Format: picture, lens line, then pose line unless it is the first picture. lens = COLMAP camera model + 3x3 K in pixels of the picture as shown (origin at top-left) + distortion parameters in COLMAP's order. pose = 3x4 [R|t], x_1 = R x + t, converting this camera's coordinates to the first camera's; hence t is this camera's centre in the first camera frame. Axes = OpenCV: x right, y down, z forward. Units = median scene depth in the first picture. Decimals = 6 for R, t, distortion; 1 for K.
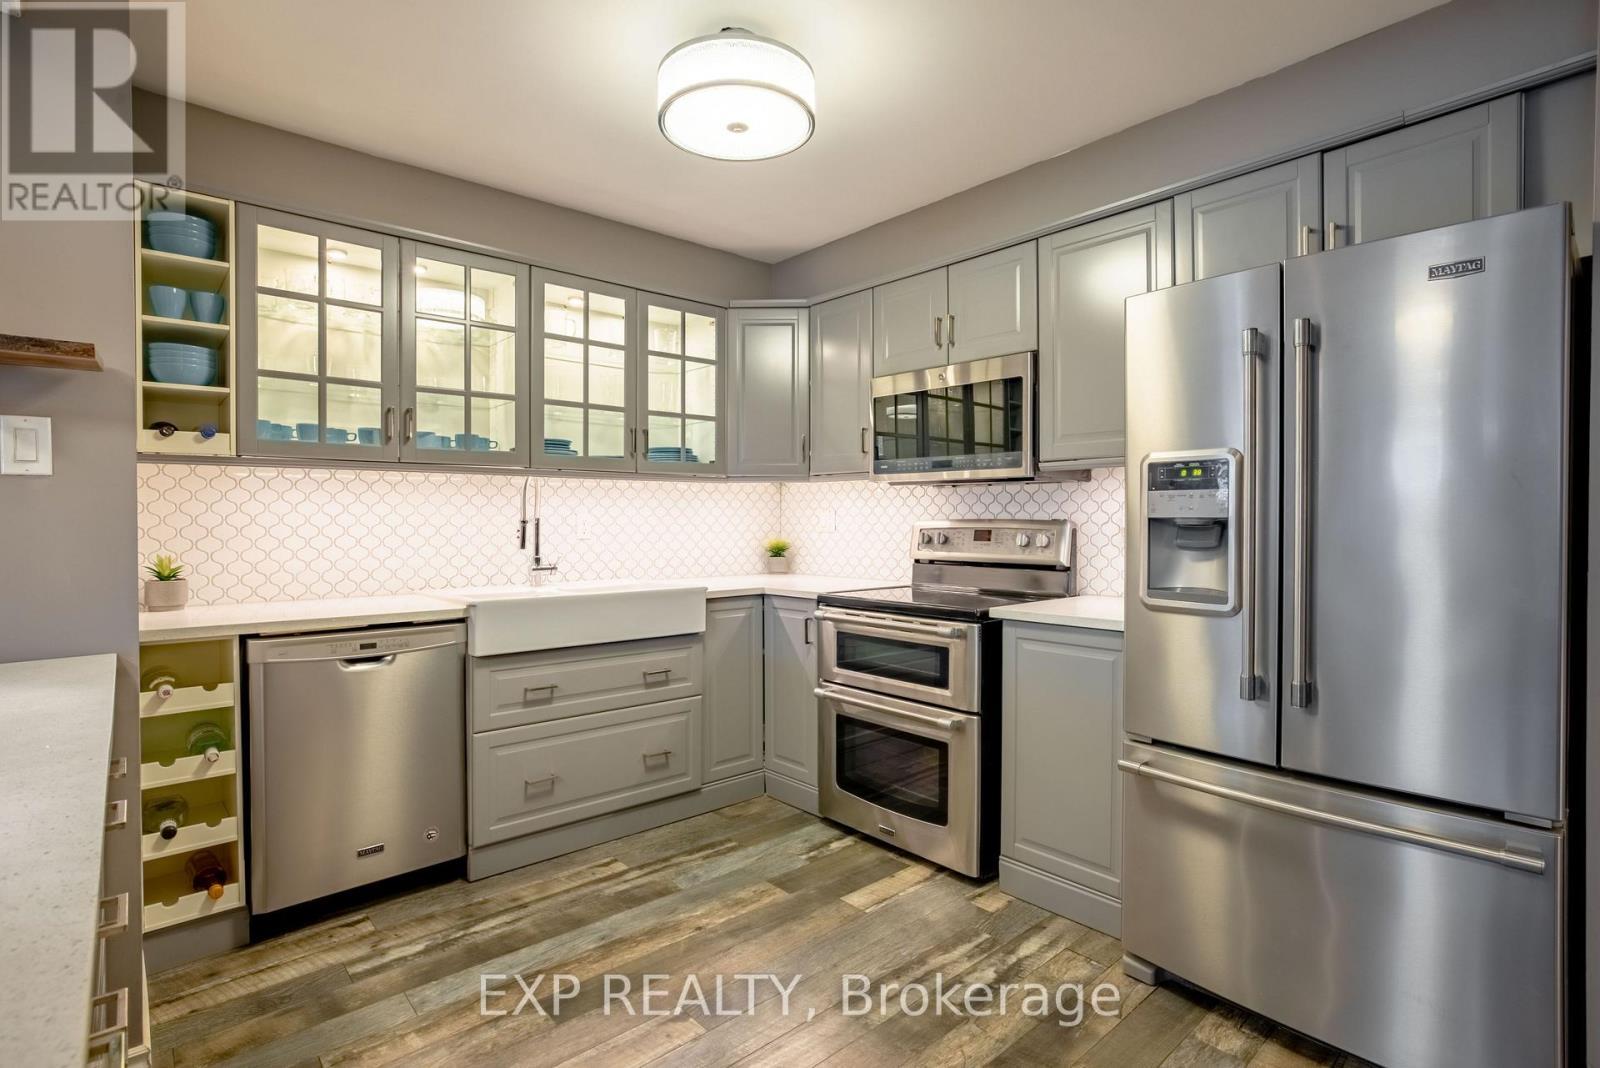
lens RADIAL K [[770.0, 0, 800.0], [0, 770.0, 534.0], [0, 0, 1]] dist [-0.057680, 0.027099]
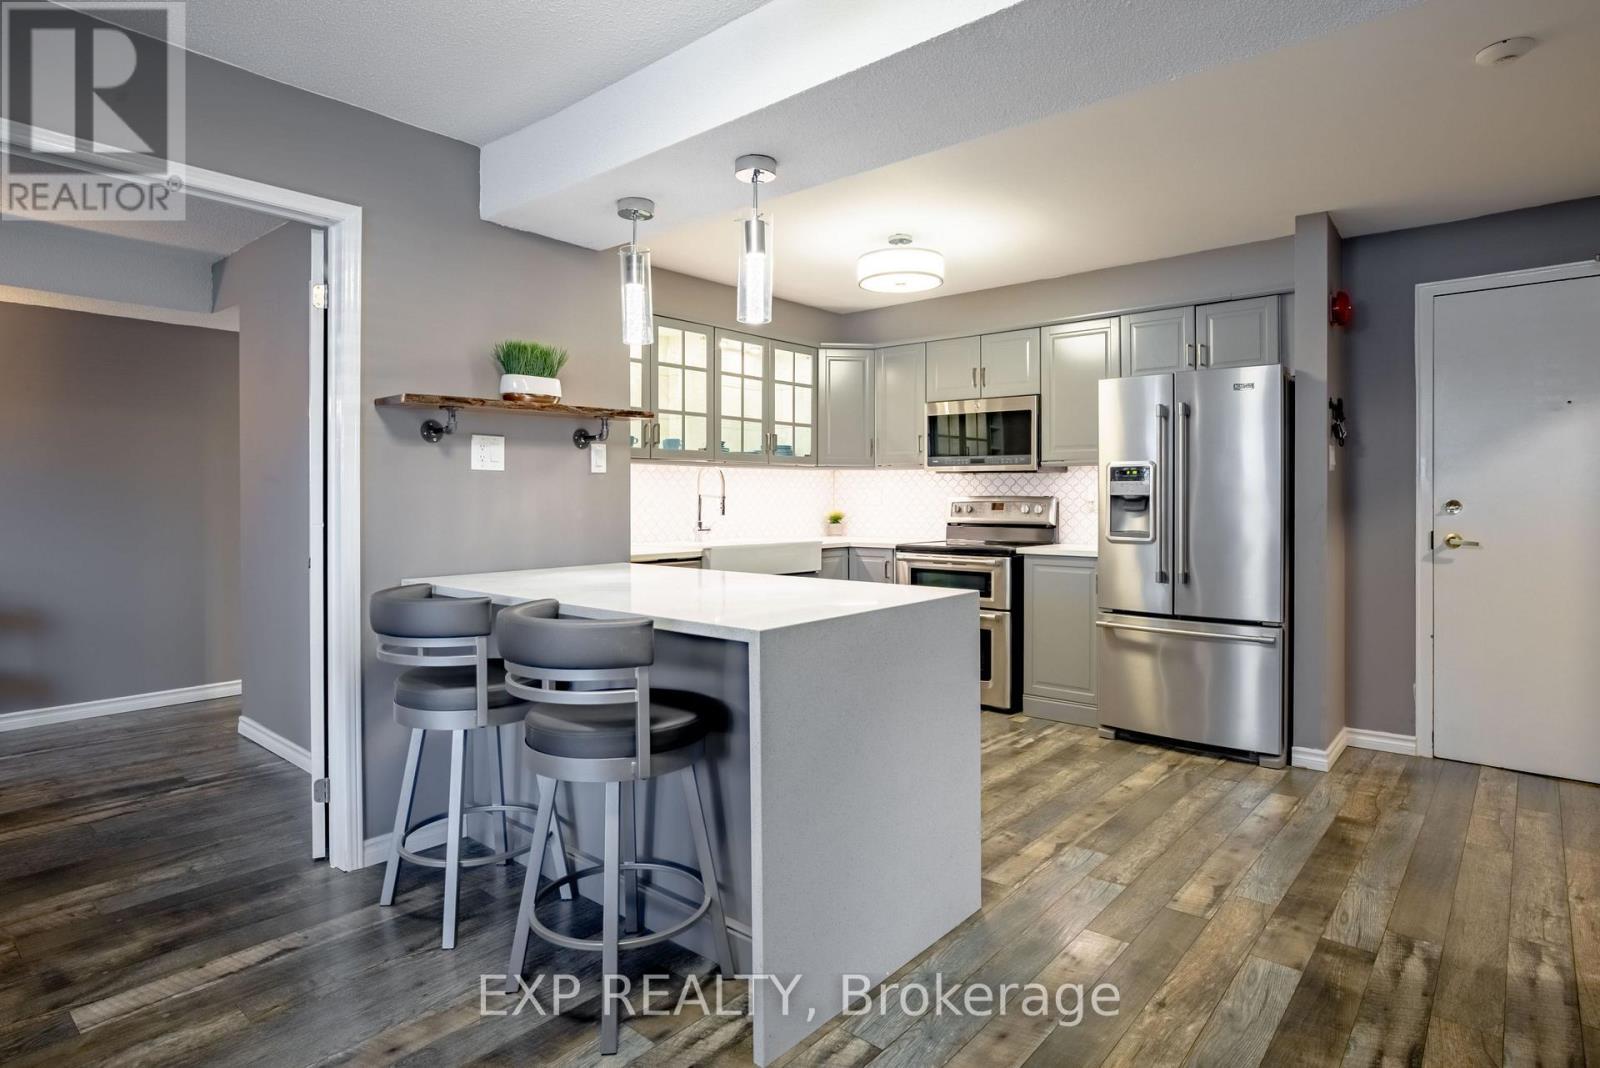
lens RADIAL K [[859.6, 0, 805.5], [0, 859.6, 503.3], [0, 0, 1]] dist [-0.043046, 0.043118]
pose [[0.990984, 0.001109, 0.133978, -0.408556], [0.000309, 0.999944, -0.010562, 0.014986], [-0.133982, 0.010508, 0.990928, -0.714309]]
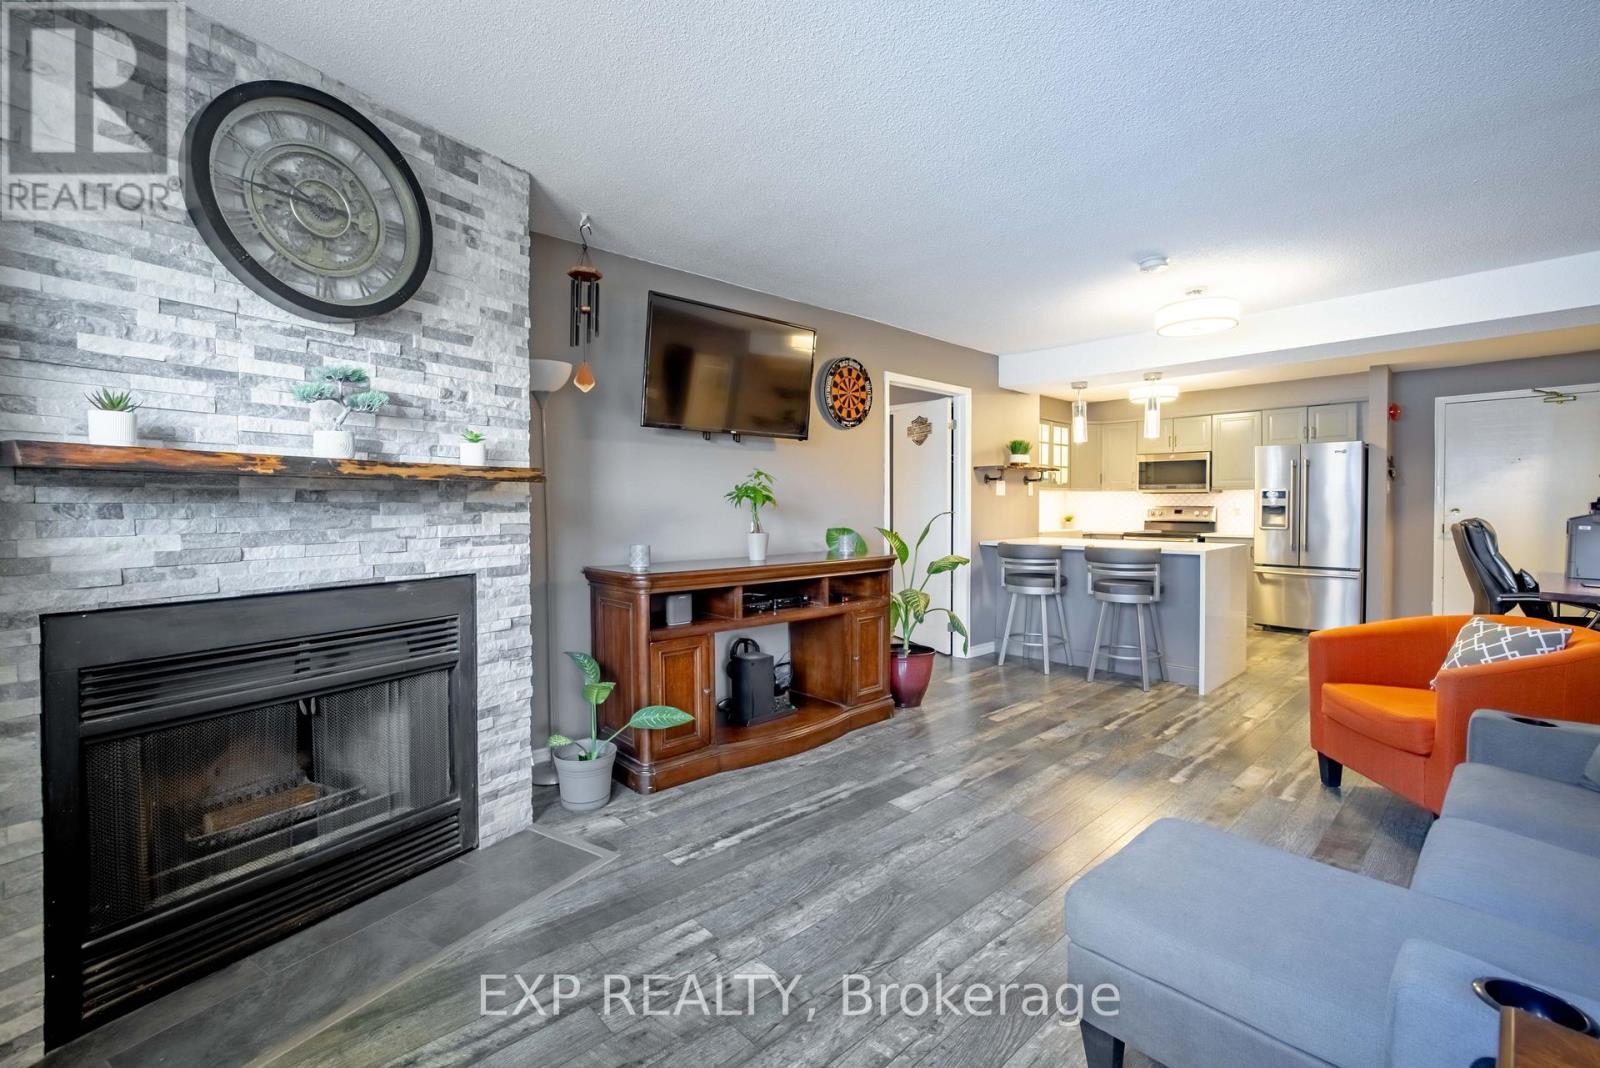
lens RADIAL K [[686.1, 0, 785.8], [0, 686.1, 523.9], [0, 0, 1]] dist [-0.048674, 0.017136]
pose [[0.999975, 0.001172, -0.006963, -1.273690], [-0.001115, 0.999965, 0.008272, 0.029404], [0.006972, -0.008264, 0.999942, -1.593358]]
